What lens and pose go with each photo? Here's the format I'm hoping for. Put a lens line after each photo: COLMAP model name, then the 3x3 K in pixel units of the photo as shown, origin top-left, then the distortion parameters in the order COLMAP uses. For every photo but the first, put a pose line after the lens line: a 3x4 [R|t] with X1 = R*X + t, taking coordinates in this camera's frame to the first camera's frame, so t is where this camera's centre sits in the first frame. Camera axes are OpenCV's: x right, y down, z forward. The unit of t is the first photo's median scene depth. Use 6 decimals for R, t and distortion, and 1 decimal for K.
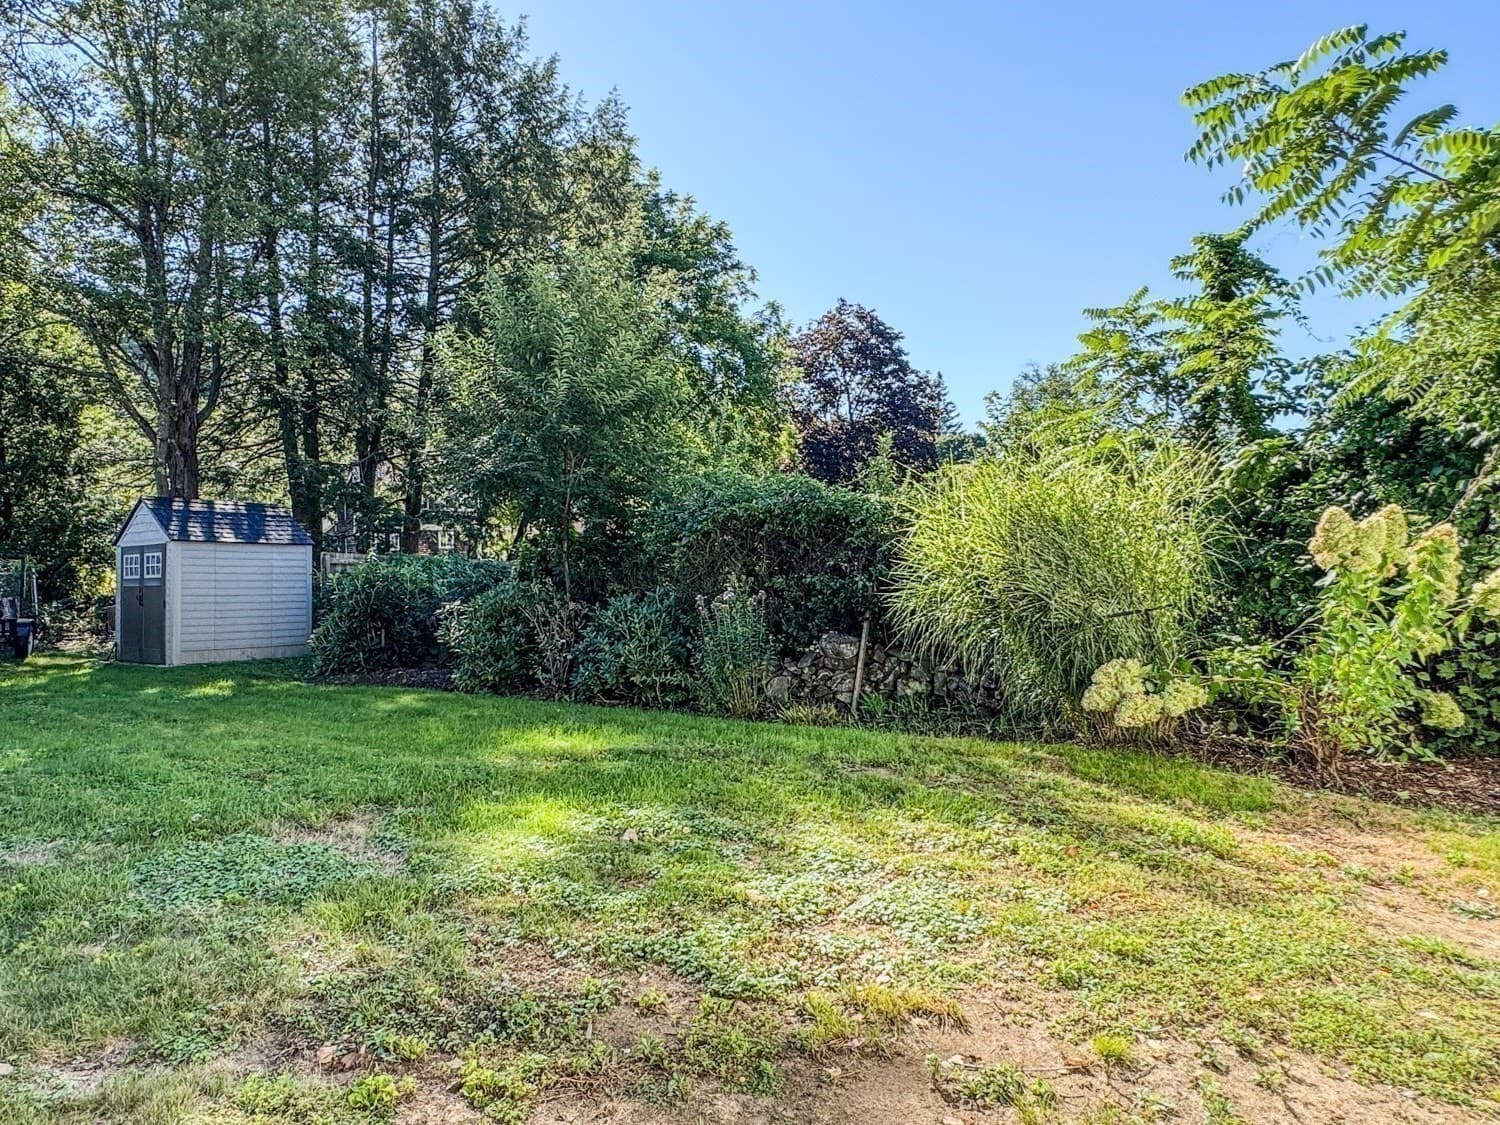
lens RADIAL K [[925.6, 0, 750.0], [0, 925.6, 562.5], [0, 0, 1]] dist [0.002775, 0.001376]
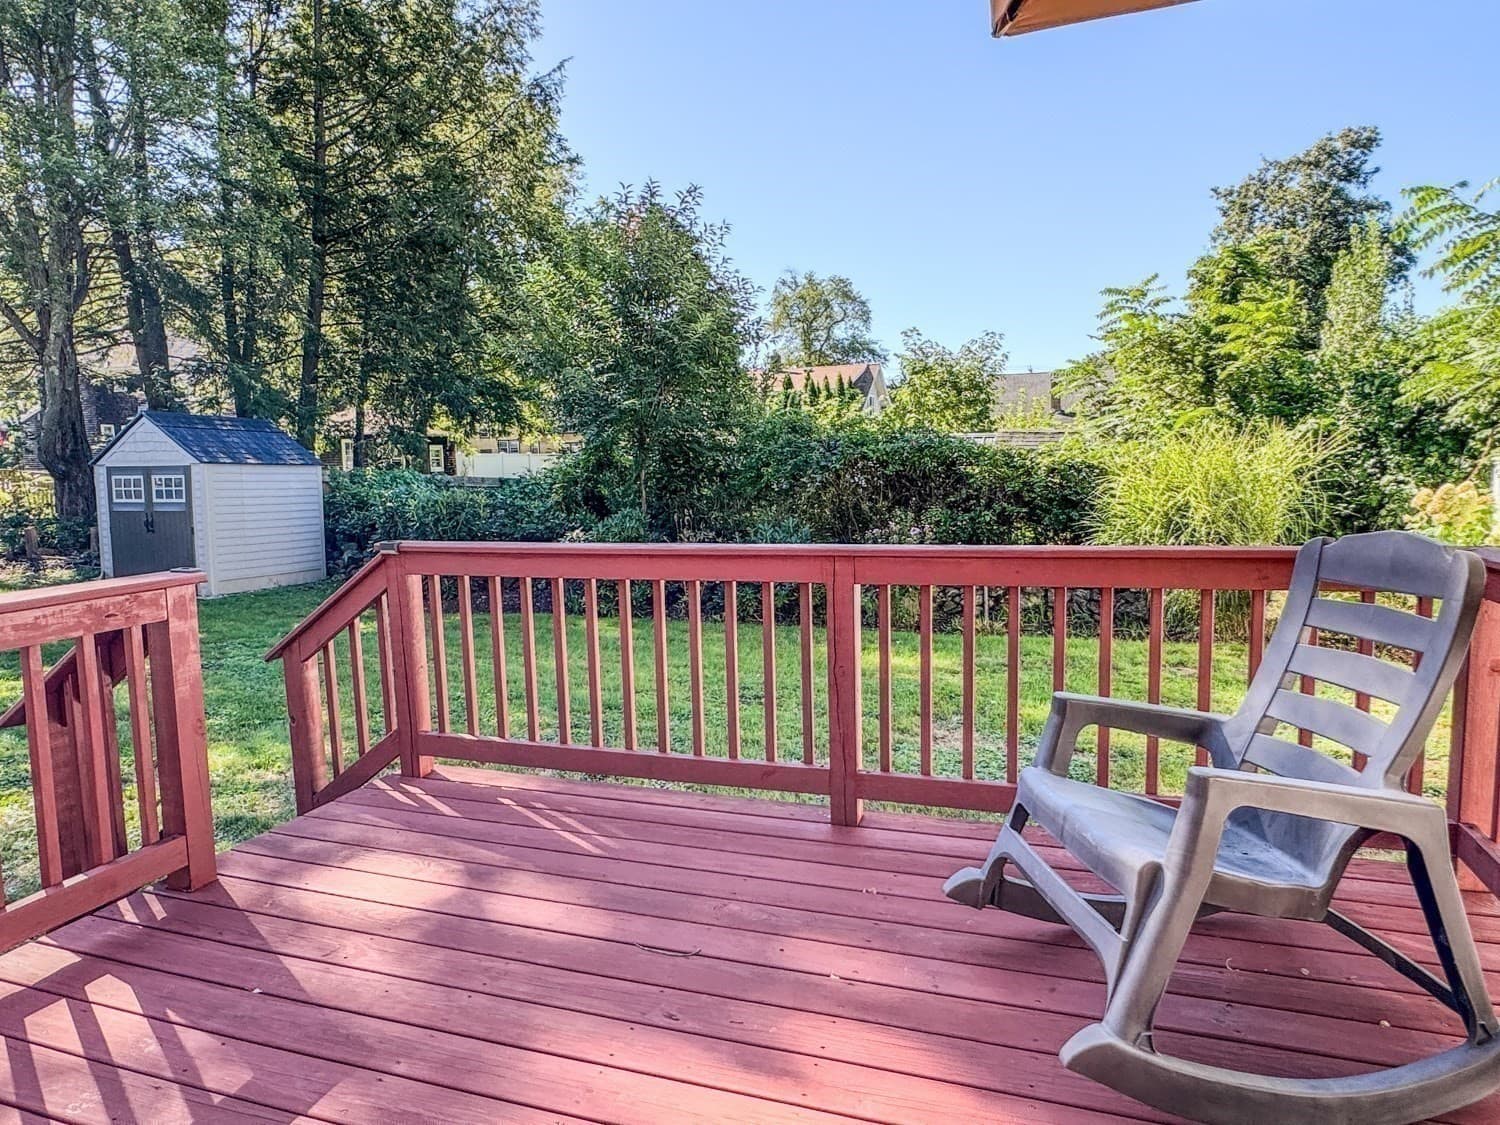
lens RADIAL K [[925.6, 0, 750.0], [0, 925.6, 562.5], [0, 0, 1]] dist [0.002775, 0.001376]
pose [[0.953830, -0.020978, 0.299613, -0.377849], [-0.013476, 0.993564, 0.112466, -0.035691], [-0.300044, -0.111311, 0.947409, -0.048565]]
